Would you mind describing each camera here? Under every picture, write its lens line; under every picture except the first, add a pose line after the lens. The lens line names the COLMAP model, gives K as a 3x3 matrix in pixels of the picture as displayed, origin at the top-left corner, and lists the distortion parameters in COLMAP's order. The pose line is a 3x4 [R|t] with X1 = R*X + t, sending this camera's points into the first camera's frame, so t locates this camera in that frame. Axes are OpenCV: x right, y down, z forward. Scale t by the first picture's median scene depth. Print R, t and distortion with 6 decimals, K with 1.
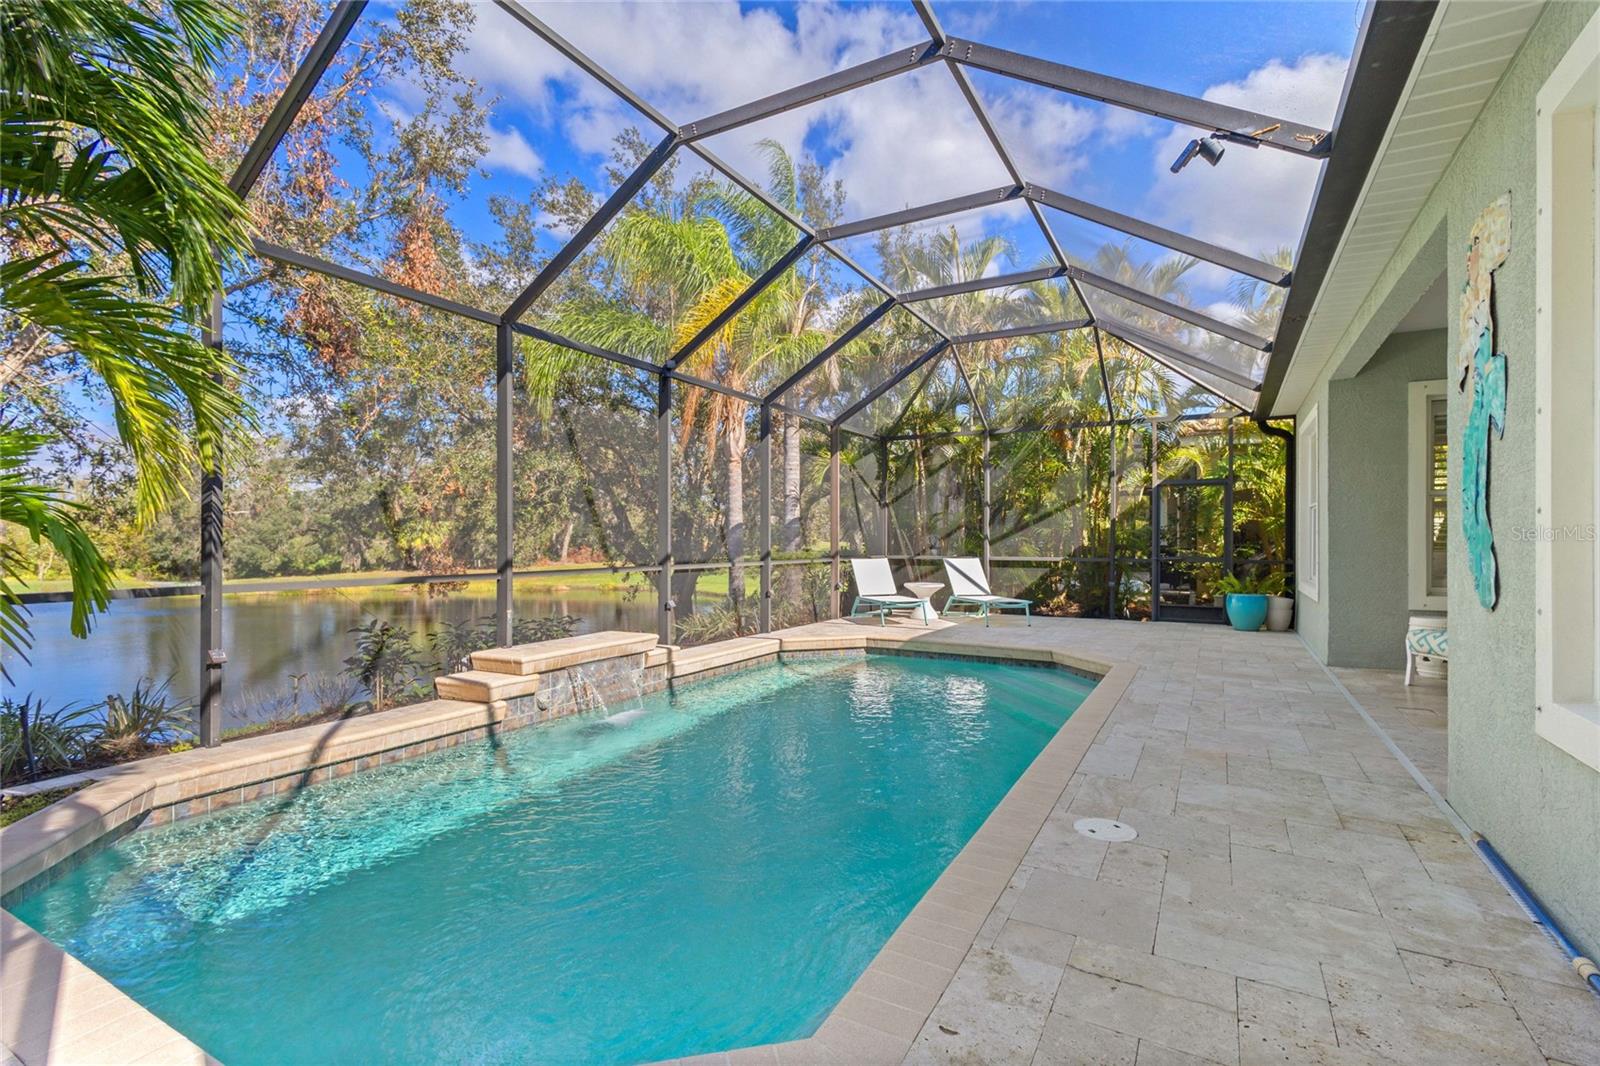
lens RADIAL K [[737.3, 0, 801.3], [0, 737.3, 527.4], [0, 0, 1]] dist [0.003150, 0.000147]
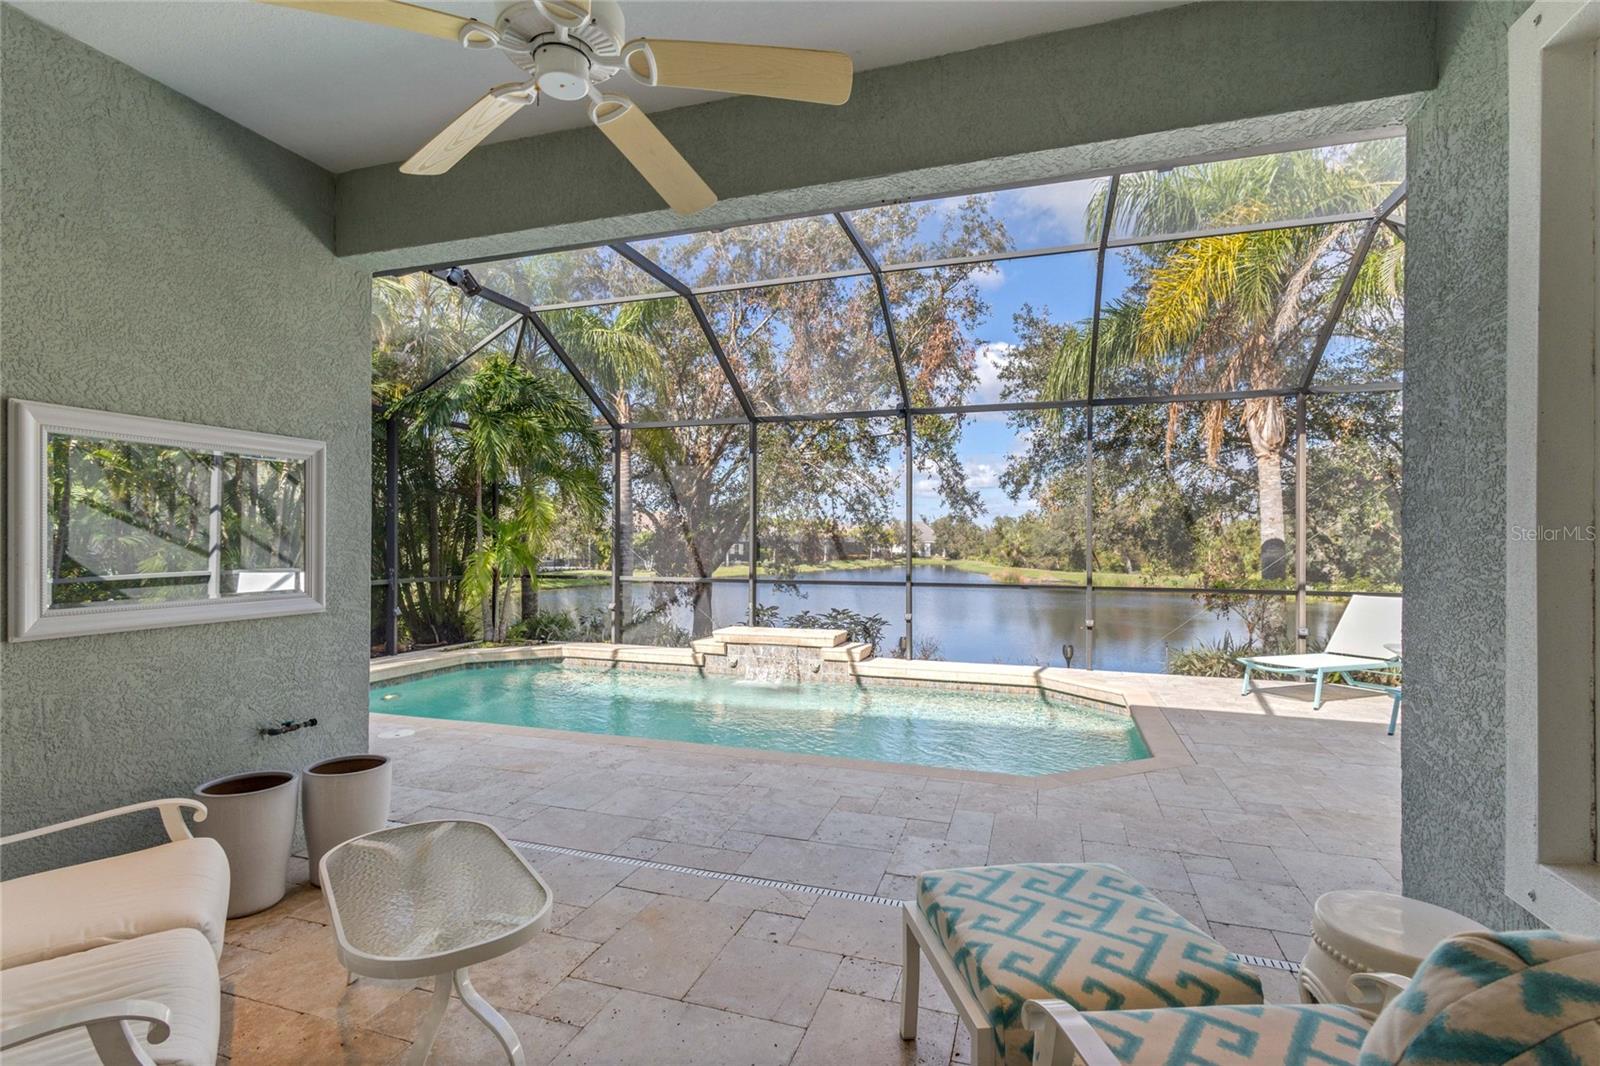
lens RADIAL K [[736.7, 0, 804.6], [0, 736.7, 544.6], [0, 0, 1]] dist [0.001283, 0.000255]
pose [[0.194058, 0.001595, -0.980989, 1.058821], [0.014064, 0.999891, 0.004408, -0.016874], [0.980889, -0.014652, 0.194015, 0.734655]]
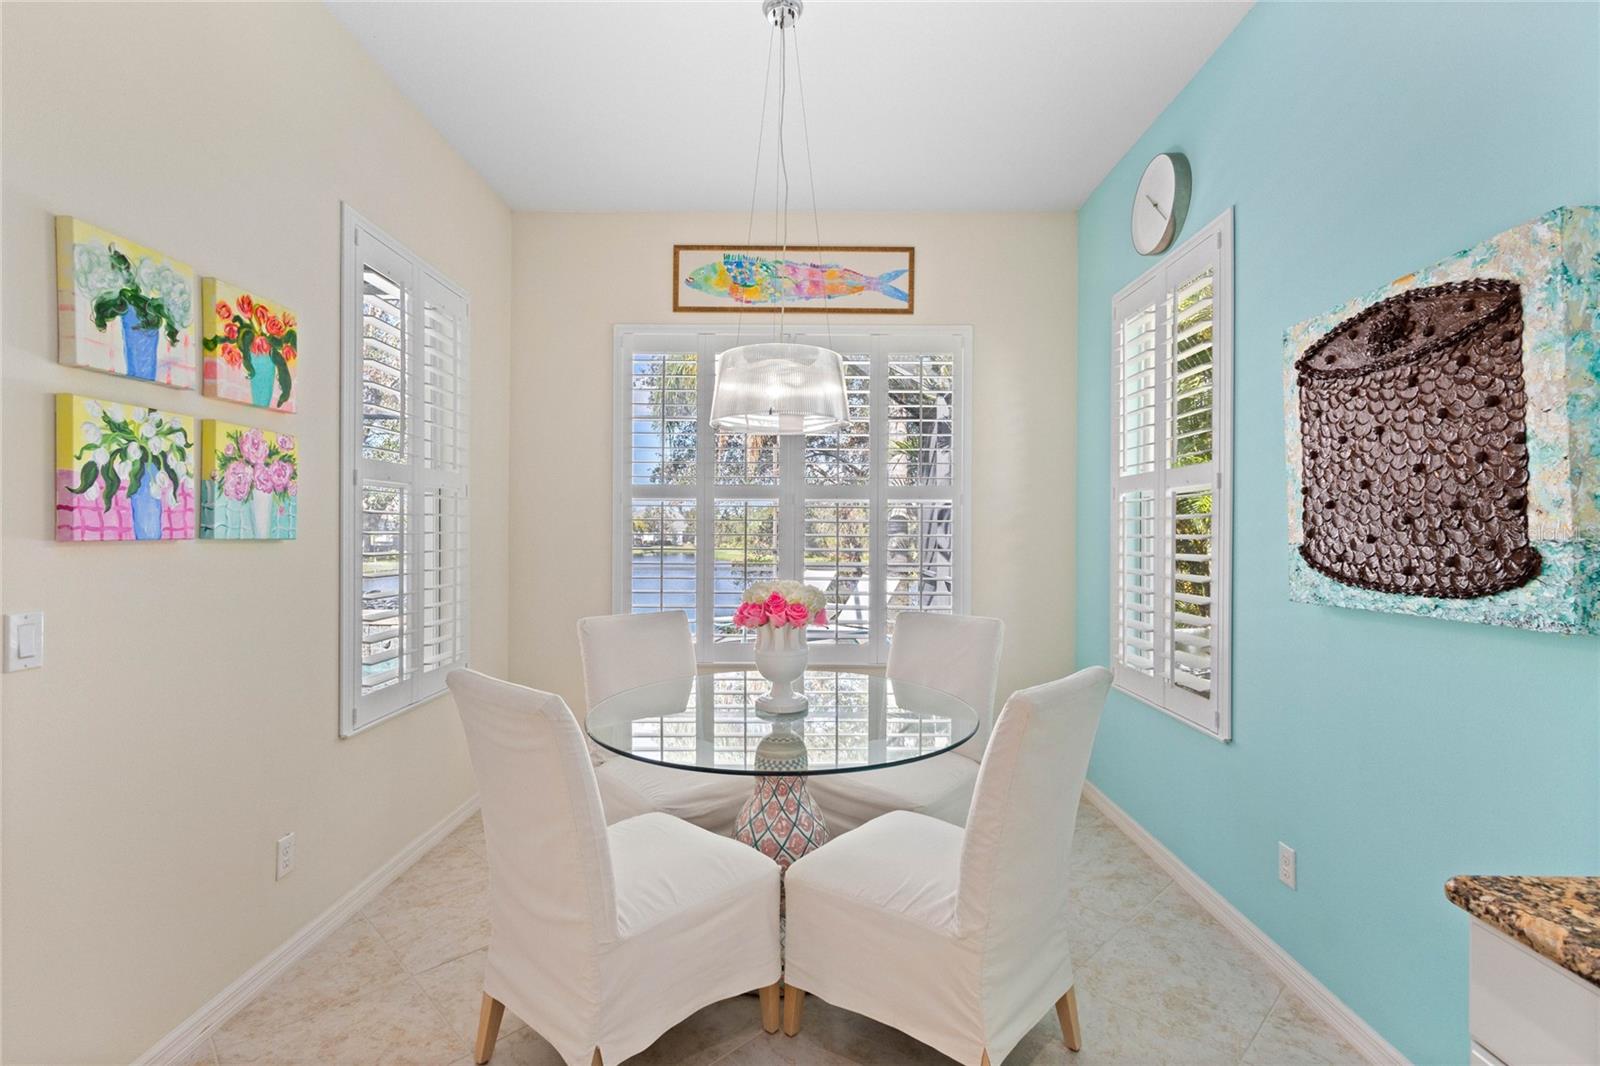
lens RADIAL K [[740.4, 0, 805.0], [0, 740.4, 527.3], [0, 0, 1]] dist [0.025405, 0.000506]
pose [[0.488334, -0.004029, -0.872647, 1.451764], [0.010155, 0.999948, 0.001066, -0.014659], [0.872597, -0.009383, 0.488350, 1.014418]]
